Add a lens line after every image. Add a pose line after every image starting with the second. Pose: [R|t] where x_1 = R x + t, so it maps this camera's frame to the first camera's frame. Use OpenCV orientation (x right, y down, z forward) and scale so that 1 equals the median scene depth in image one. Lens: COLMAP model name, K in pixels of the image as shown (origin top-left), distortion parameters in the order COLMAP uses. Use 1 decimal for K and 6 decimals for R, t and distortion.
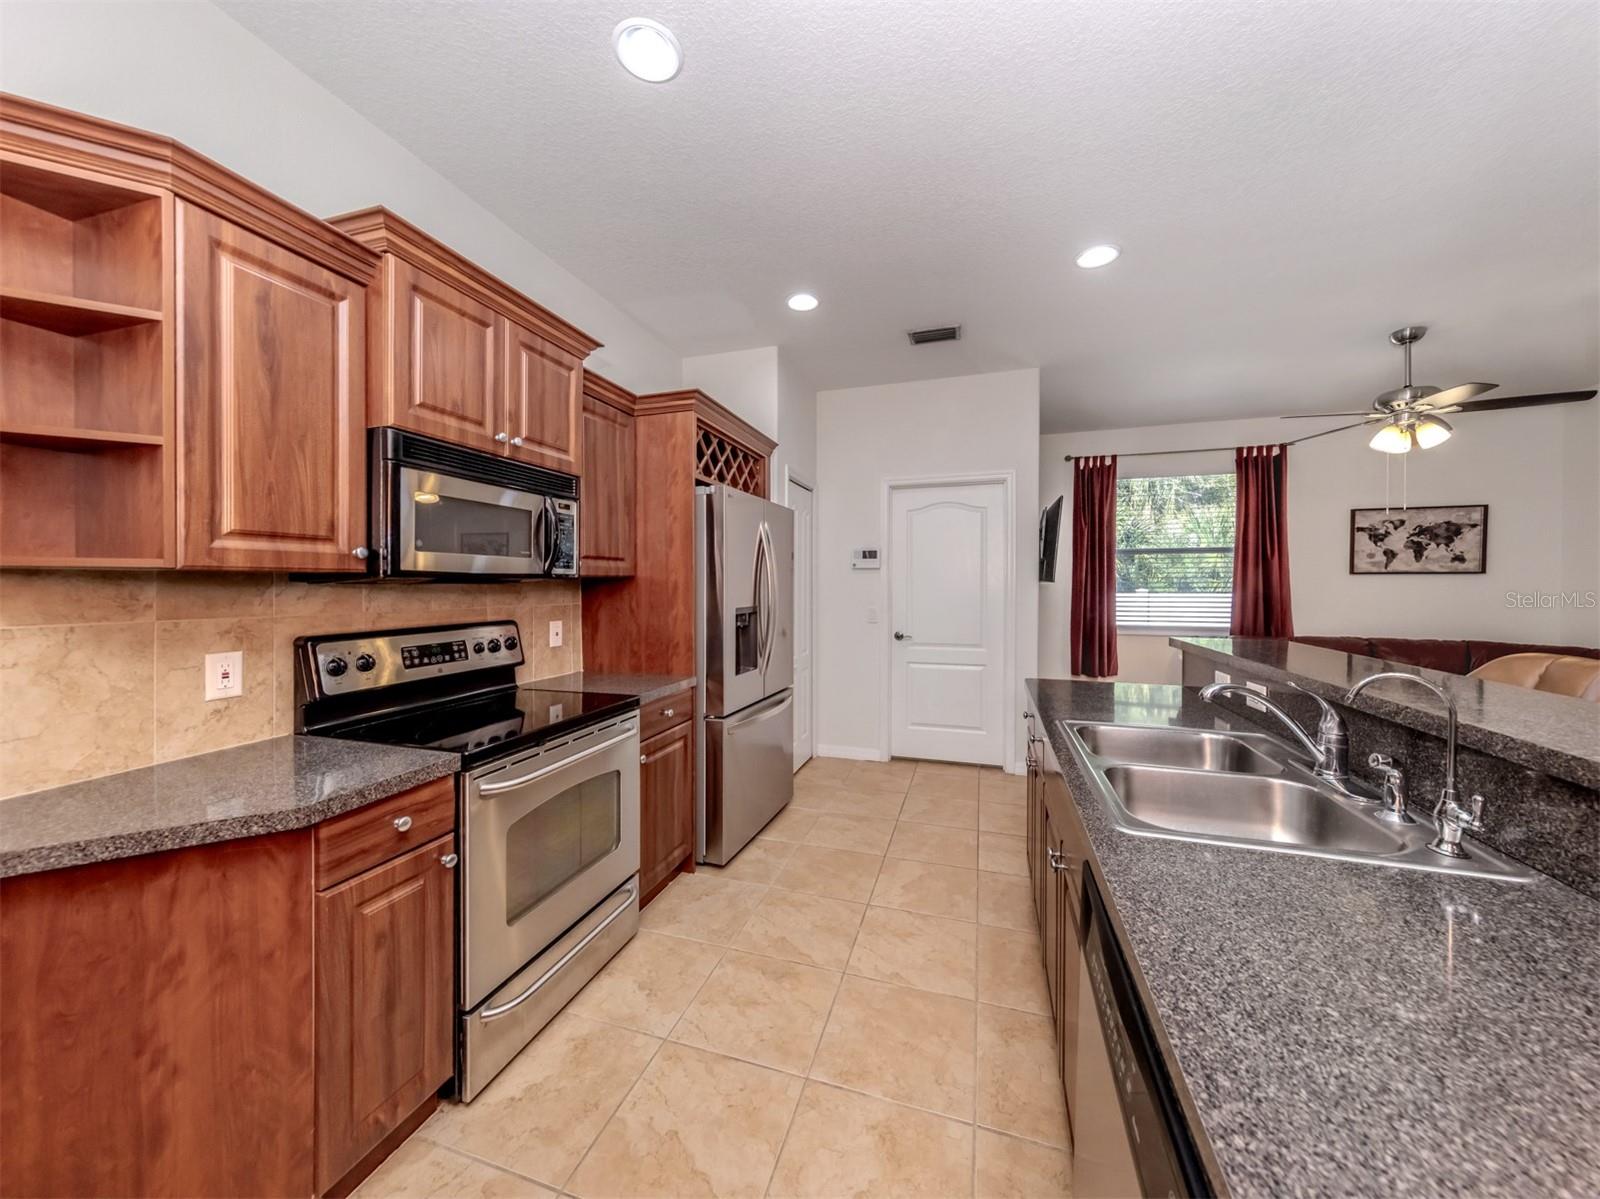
lens RADIAL K [[532.4, 0, 833.6], [0, 532.4, 585.4], [0, 0, 1]] dist [0.000532, -0.000046]
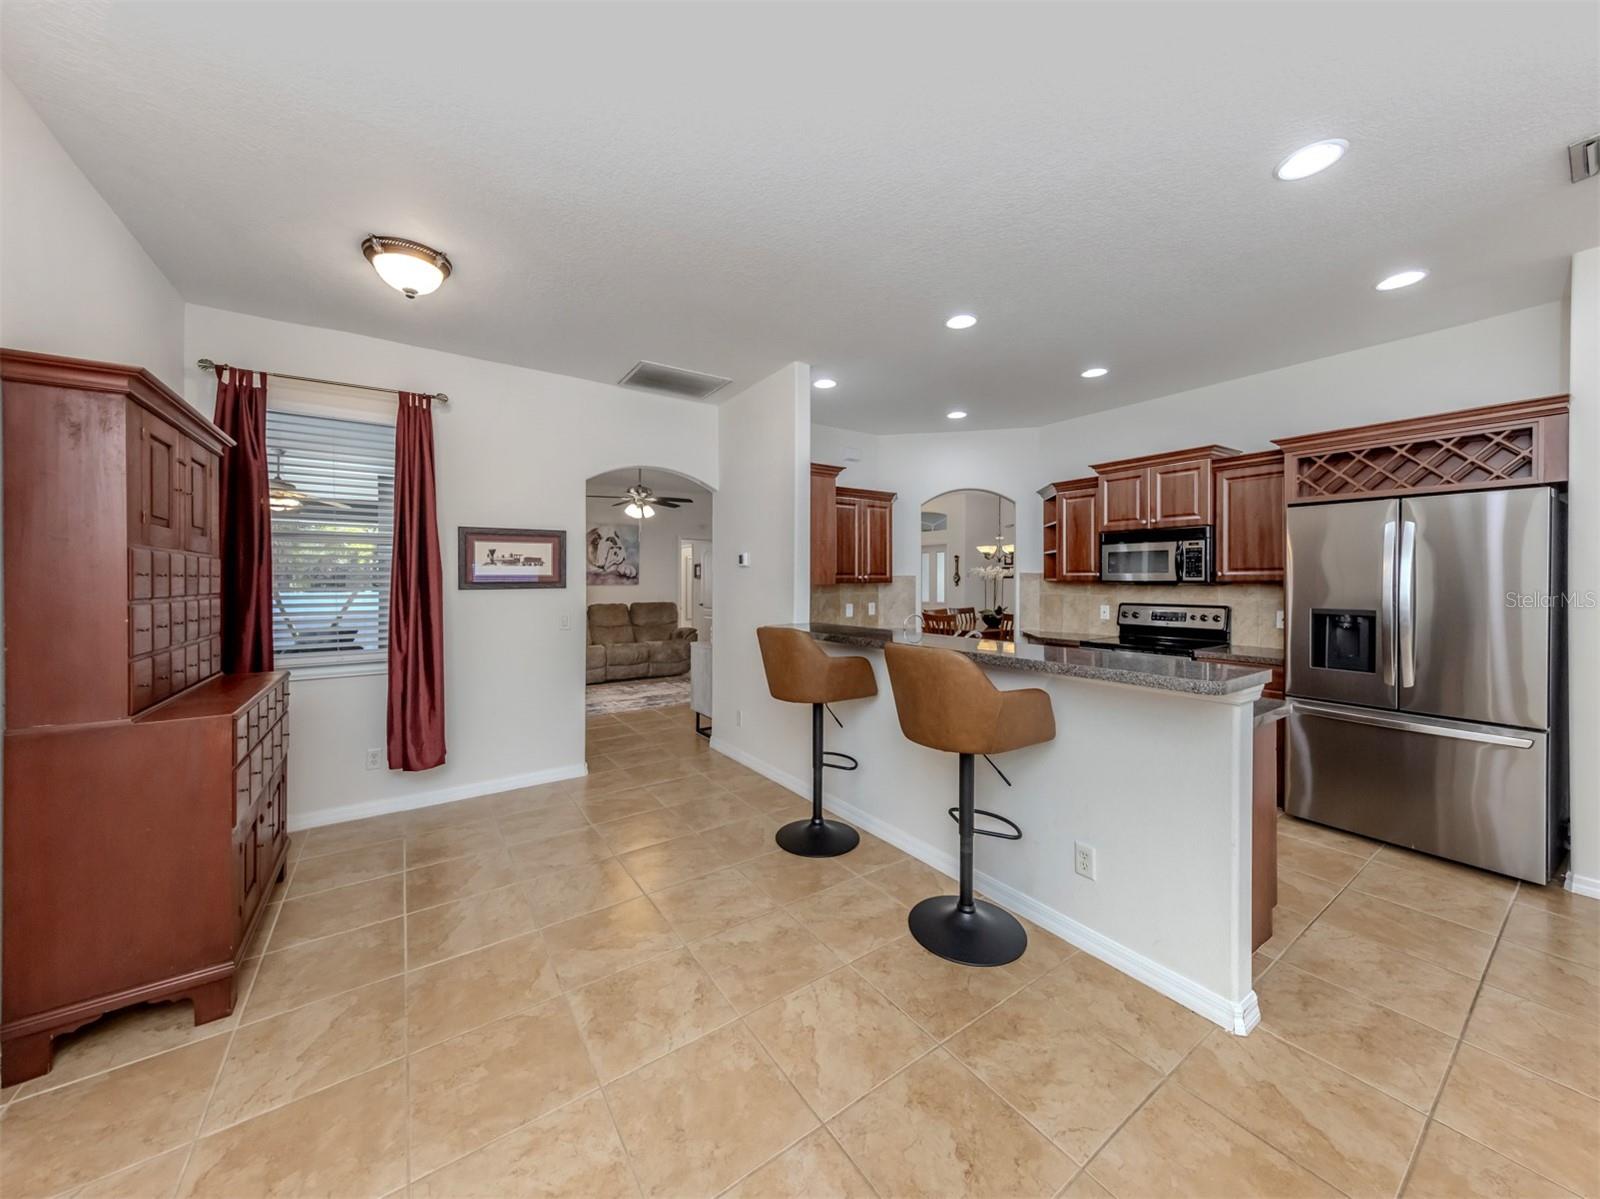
lens RADIAL K [[596.3, 0, 812.4], [0, 596.3, 580.9], [0, 0, 1]] dist [0.001904, 0.000126]
pose [[-0.584349, 0.002637, -0.811498, 1.603893], [-0.002099, 0.999986, 0.004761, -0.021357], [0.811499, 0.004486, -0.584336, 0.935534]]
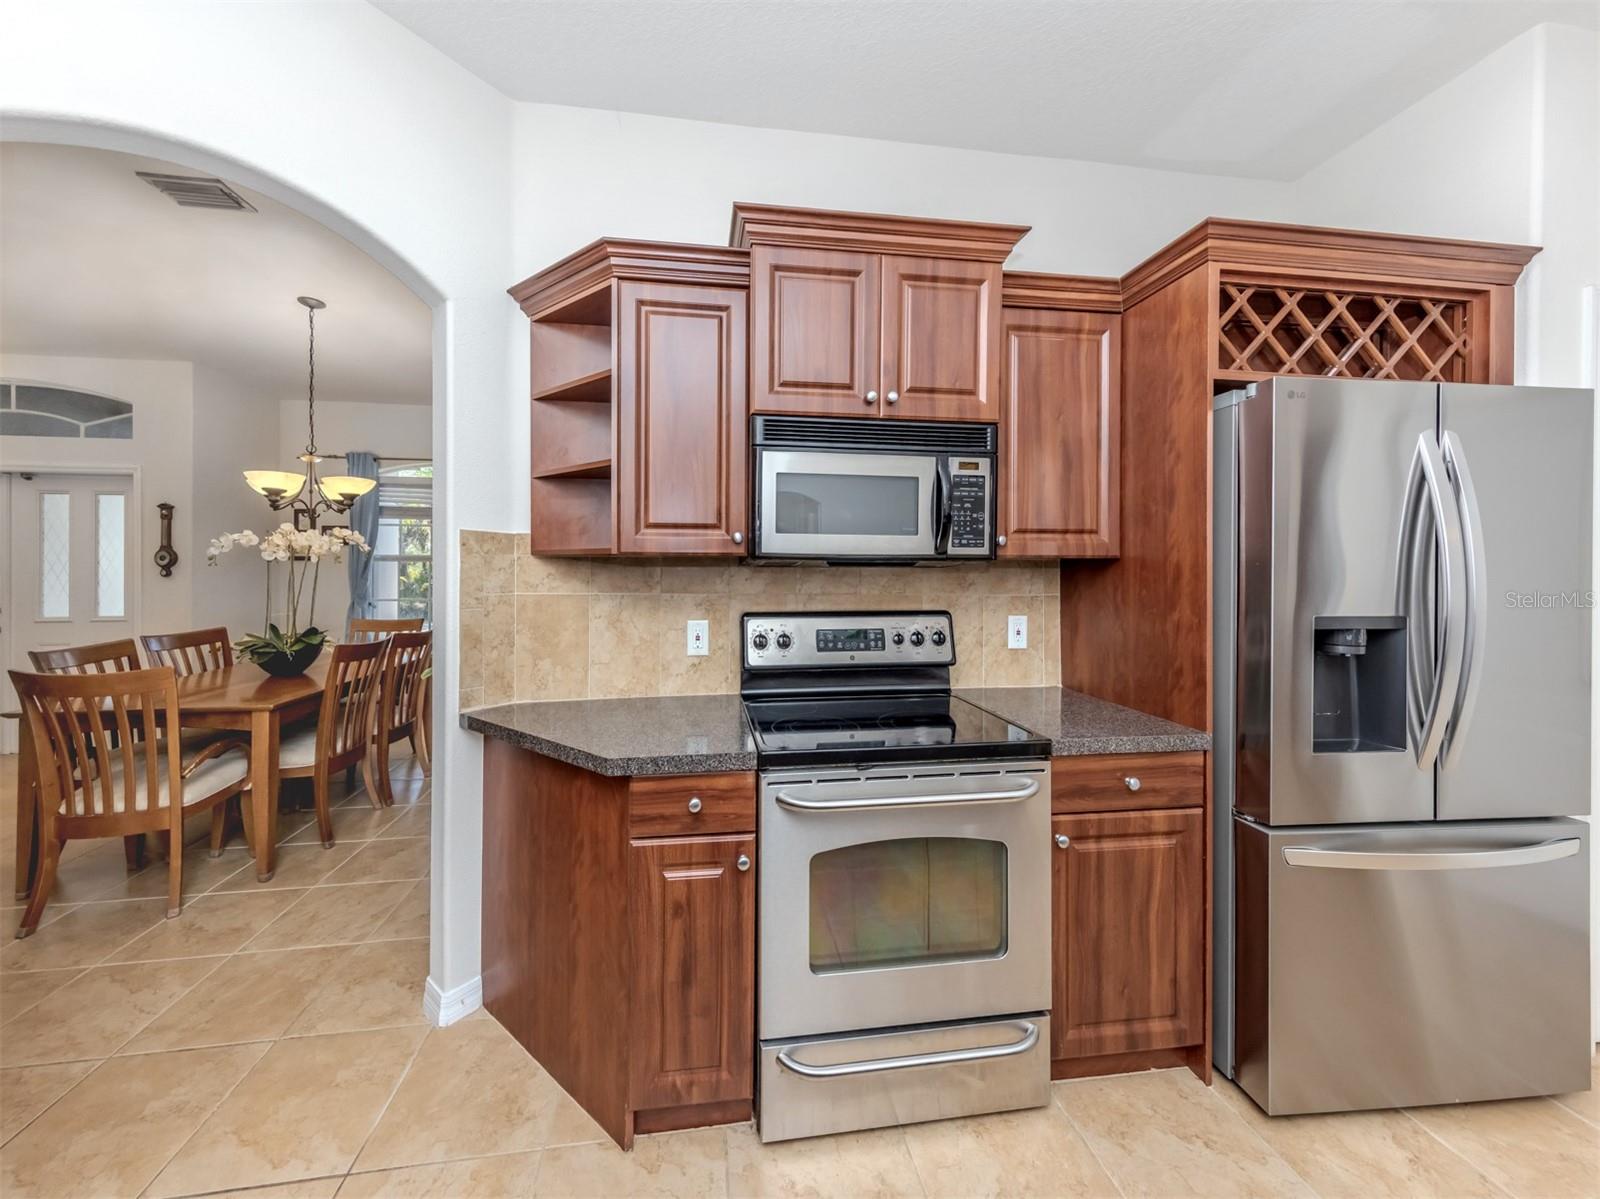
lens RADIAL K [[587.0, 0, 753.9], [0, 587.0, 568.7], [0, 0, 1]] dist [0.000062, -0.000053]
pose [[0.394689, -0.001404, -0.918814, 0.117955], [-0.006180, 0.999972, -0.004182, 0.004017], [0.918794, 0.007329, 0.394670, 0.315342]]
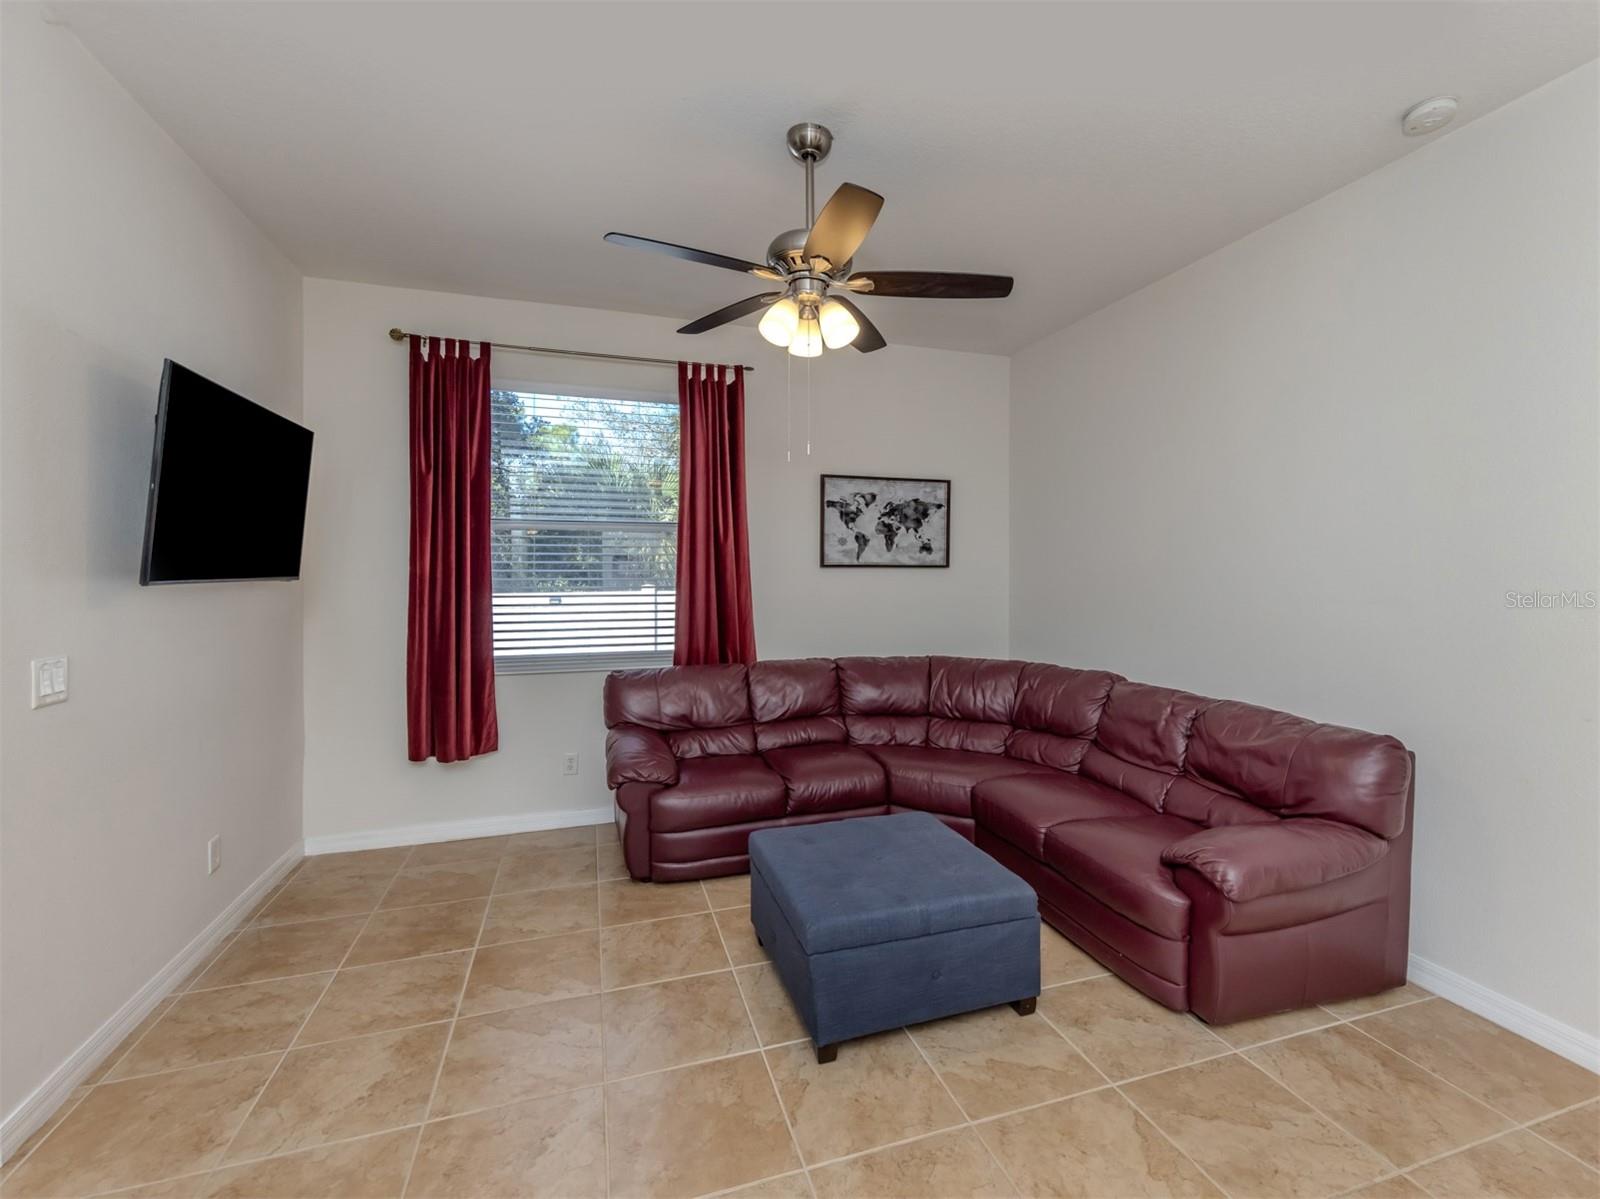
lens RADIAL K [[696.9, 0, 805.1], [0, 696.9, 562.8], [0, 0, 1]] dist [0.000567, 0.000021]
pose [[0.814209, 0.011552, 0.580456, 0.862211], [0.001463, 0.999758, -0.021949, -0.012858], [-0.580570, 0.018720, 0.813995, 0.541484]]
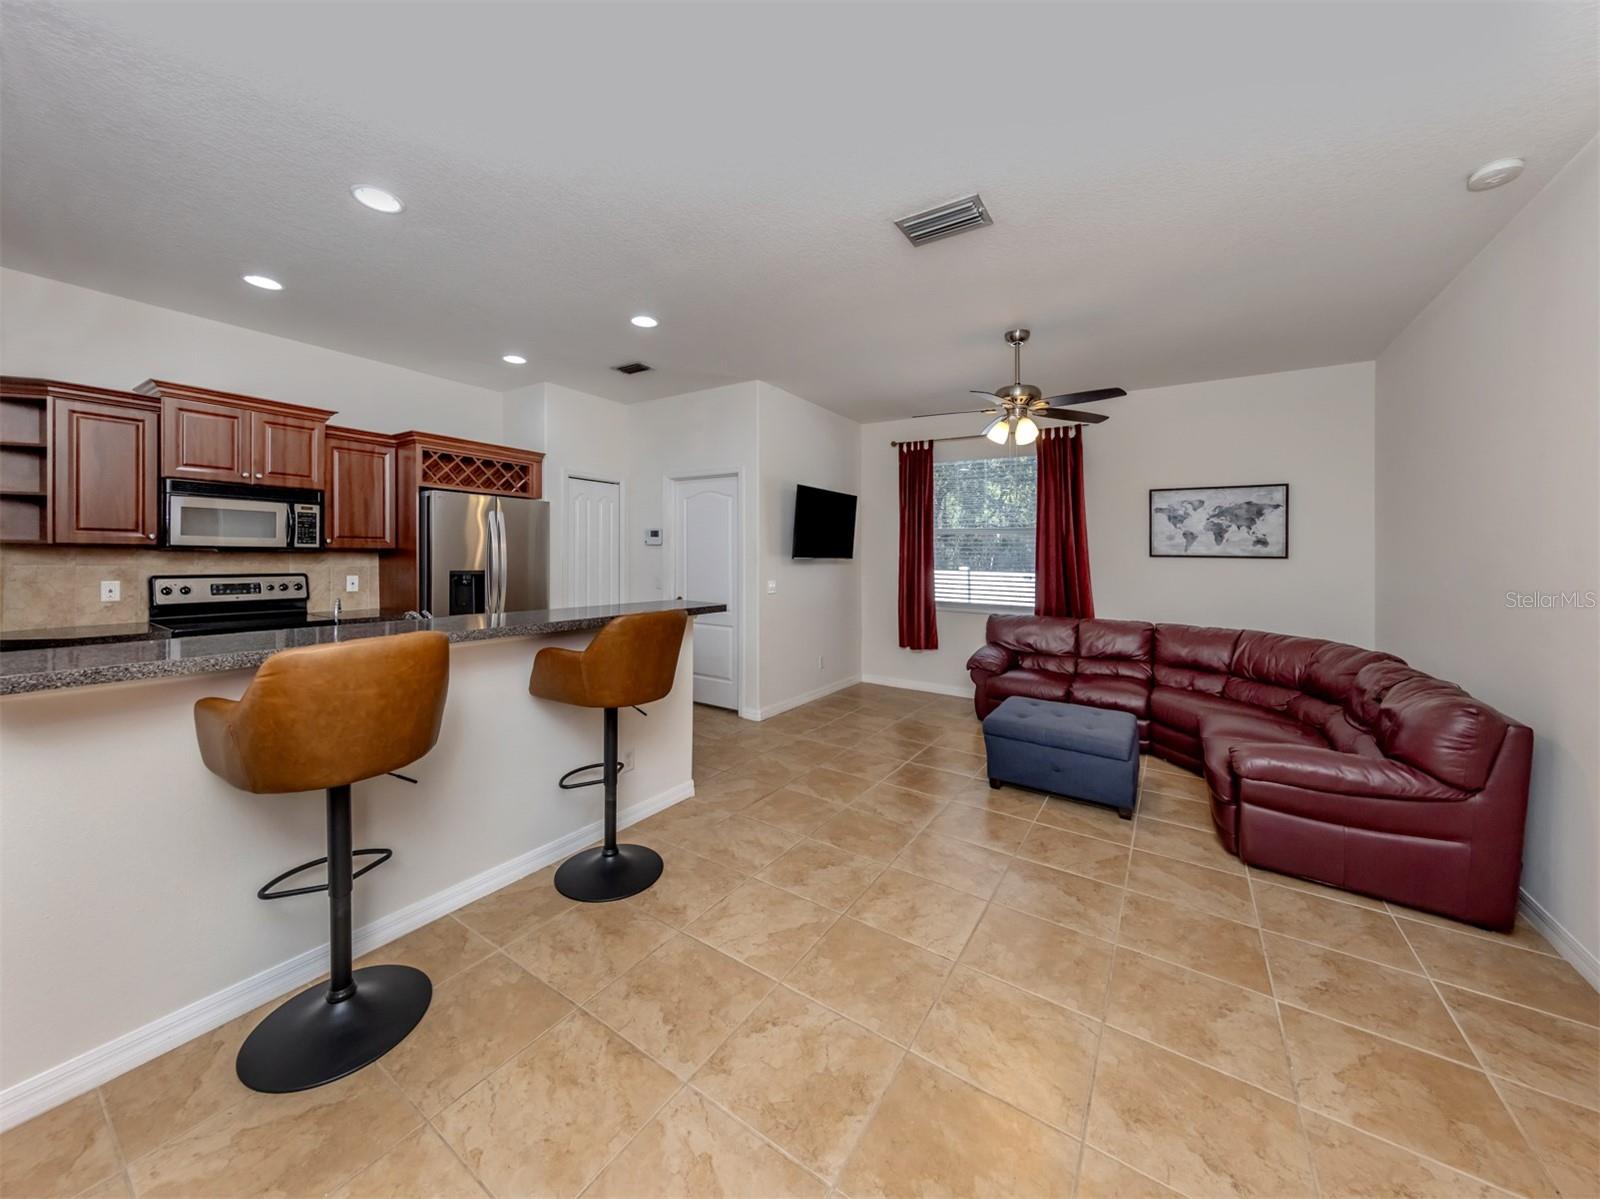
lens RADIAL K [[546.1, 0, 793.3], [0, 546.1, 564.7], [0, 0, 1]] dist [0.001486, 0.000076]
pose [[0.966598, 0.021577, -0.255386, 1.225459], [-0.018894, 0.999738, 0.012953, -0.013605], [0.255599, -0.007695, 0.966752, -0.267982]]
